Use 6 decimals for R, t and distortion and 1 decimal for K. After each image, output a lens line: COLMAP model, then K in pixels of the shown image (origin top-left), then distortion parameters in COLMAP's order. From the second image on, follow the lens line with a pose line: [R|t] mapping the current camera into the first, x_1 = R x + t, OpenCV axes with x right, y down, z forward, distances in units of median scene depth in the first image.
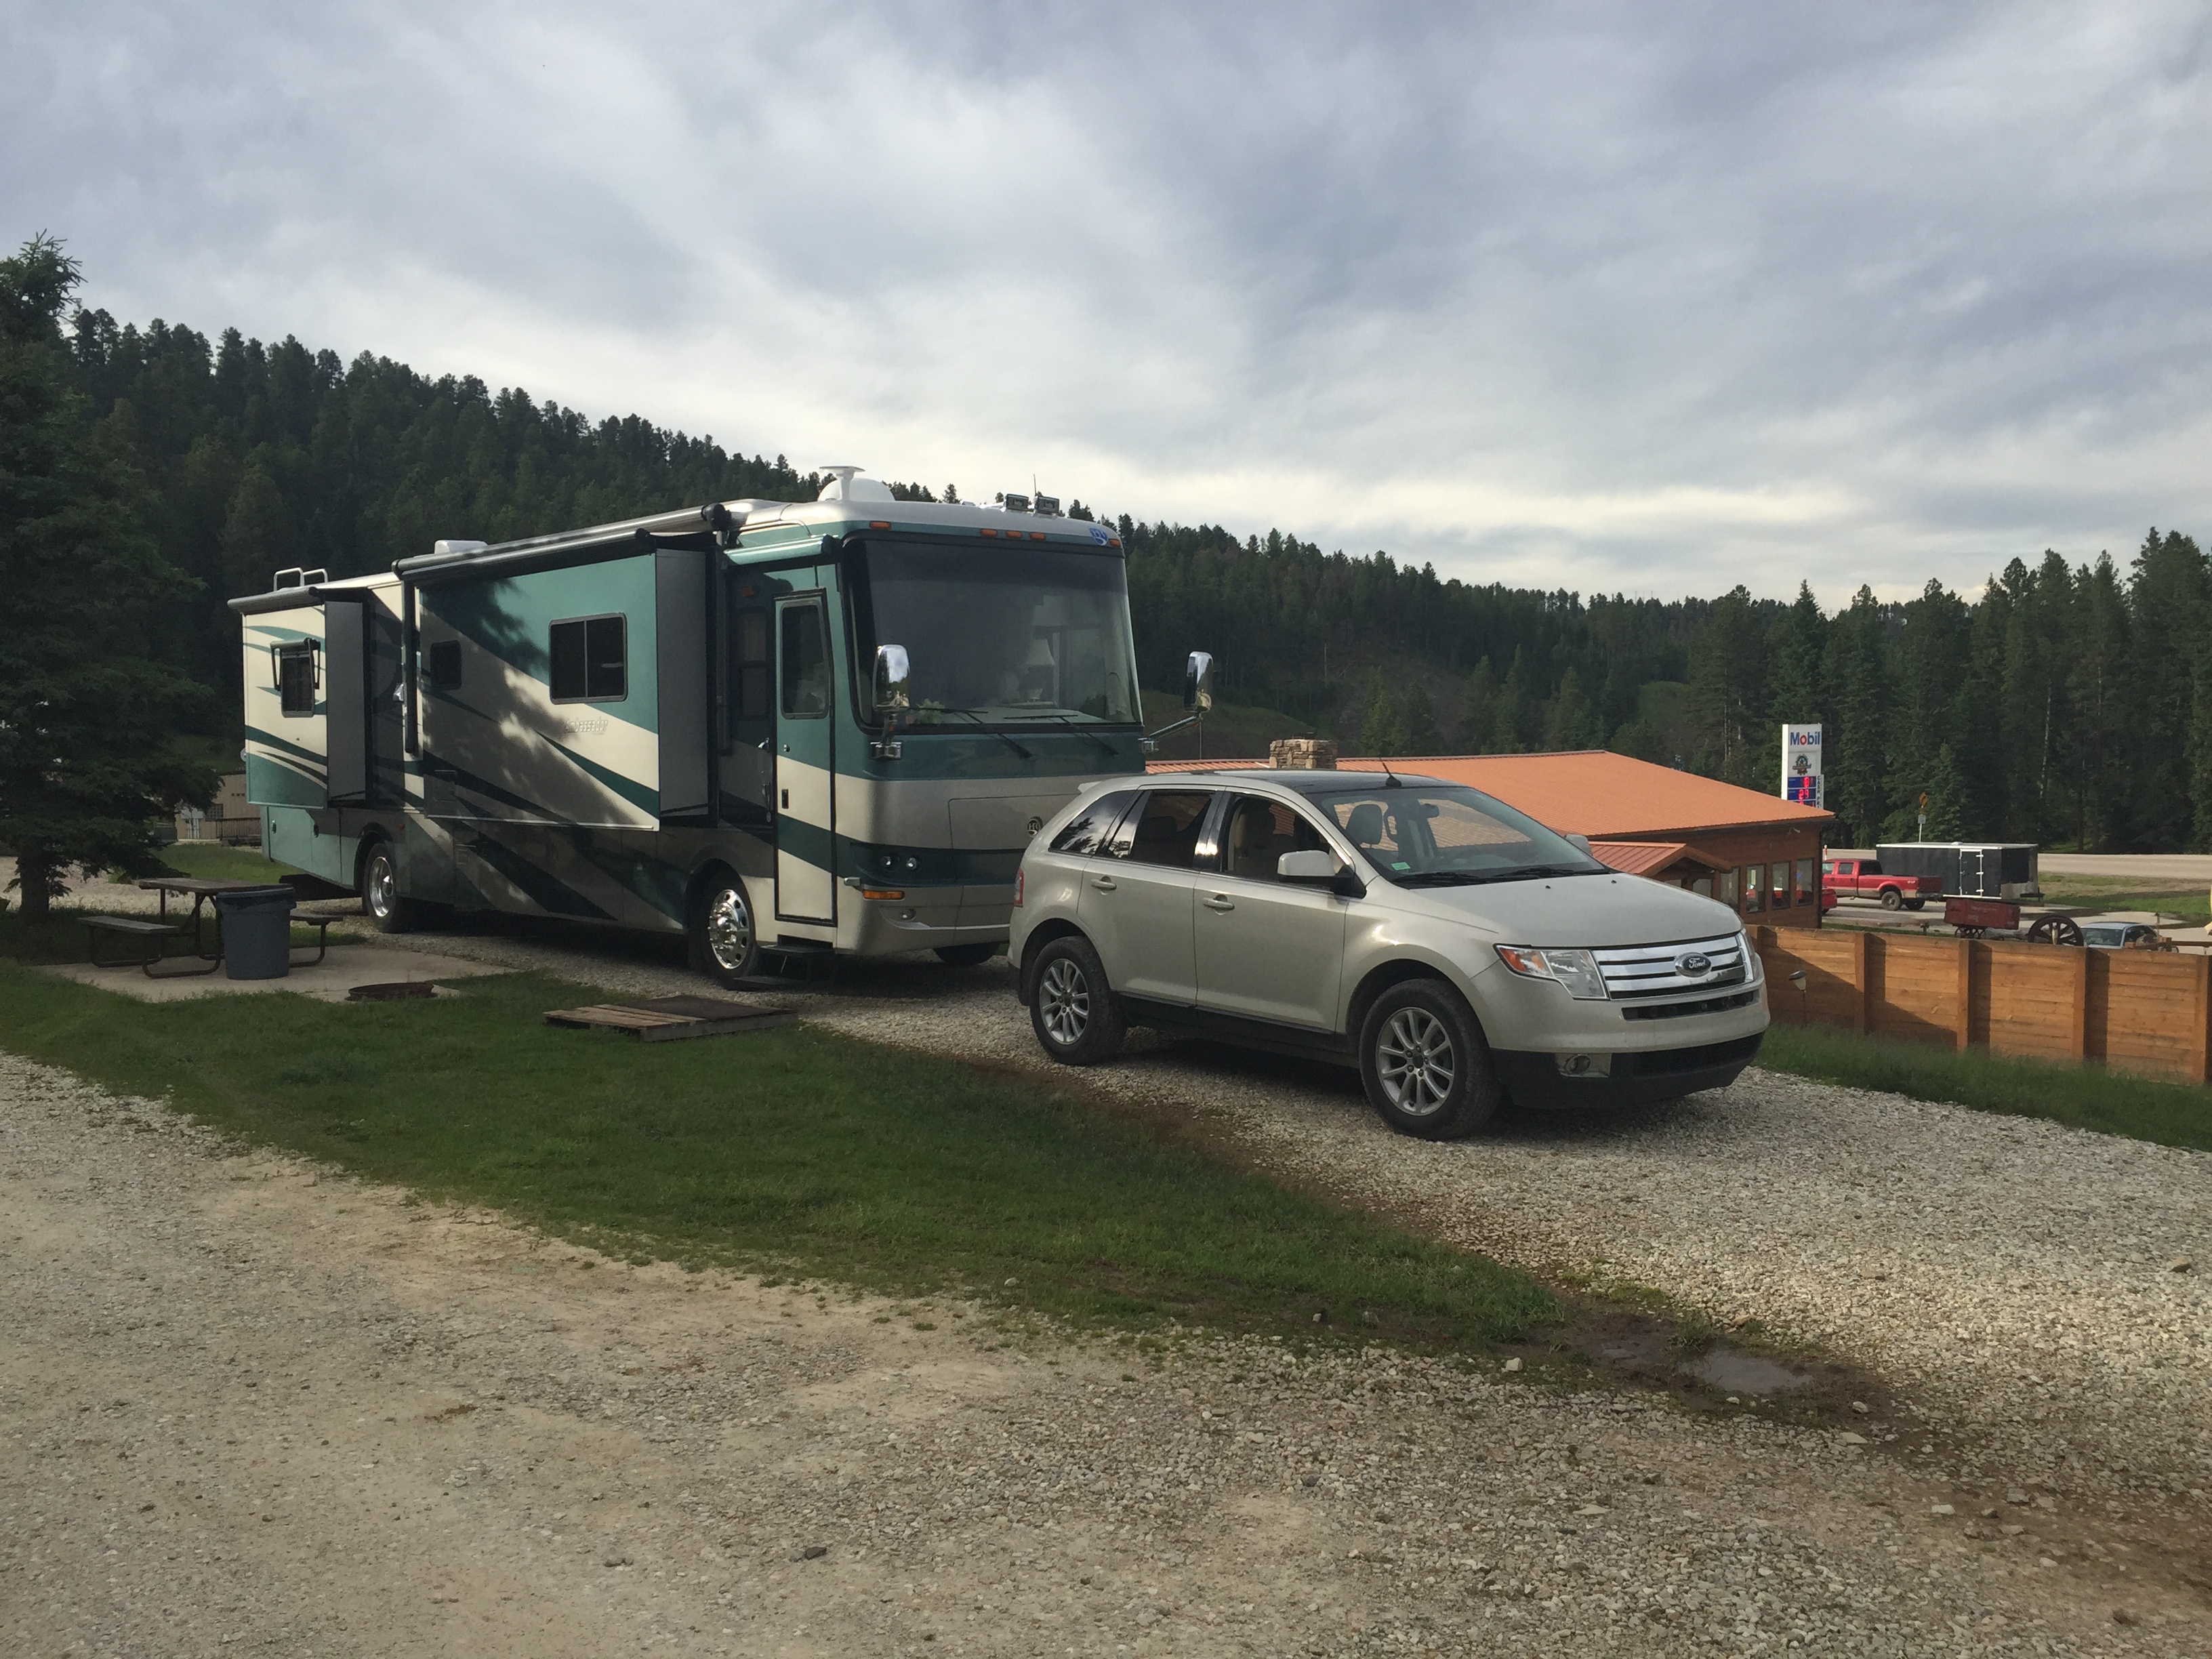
lens RADIAL K [[1889.1, 0, 1106.0], [0, 1889.1, 829.5], [0, 0, 1]] dist [0.001351, 0.000206]
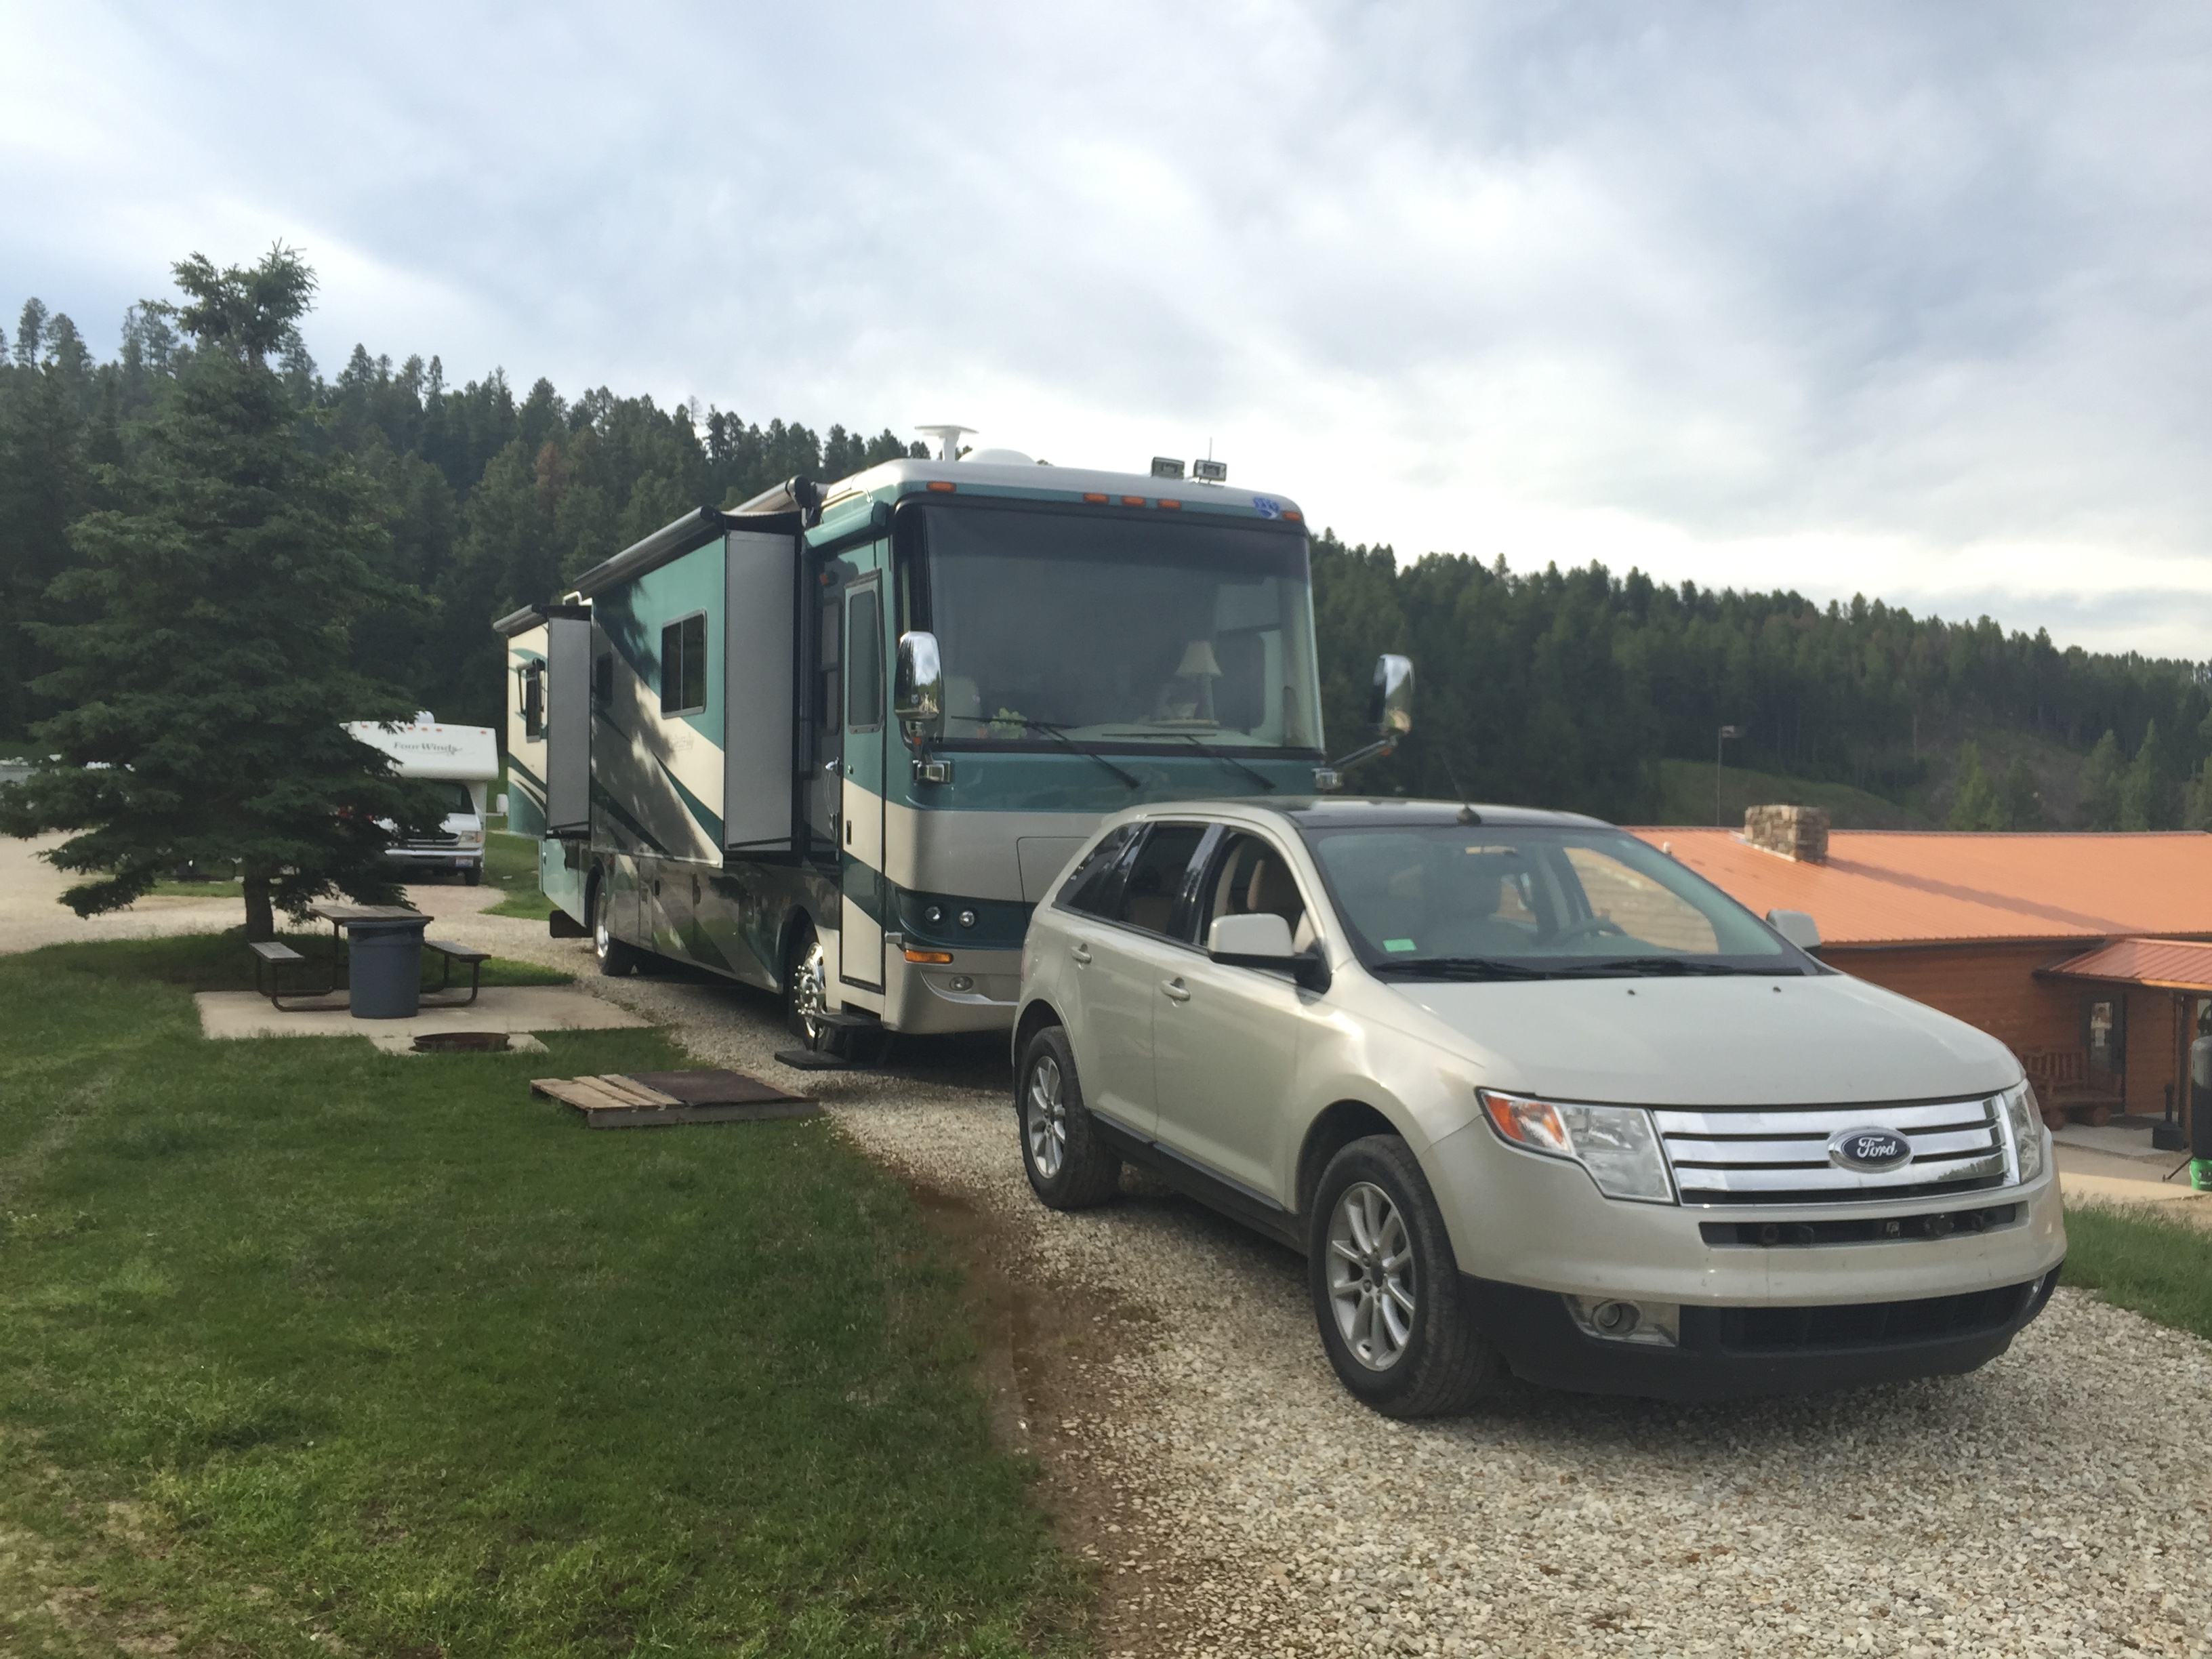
lens RADIAL K [[1854.8, 0, 1104.9], [0, 1854.8, 784.6], [0, 0, 1]] dist [0.008725, 0.013423]
pose [[0.957738, 0.019885, -0.286954, 0.162290], [-0.037022, 0.997832, -0.054419, 0.002474], [0.285250, 0.062743, 0.956397, 0.268823]]
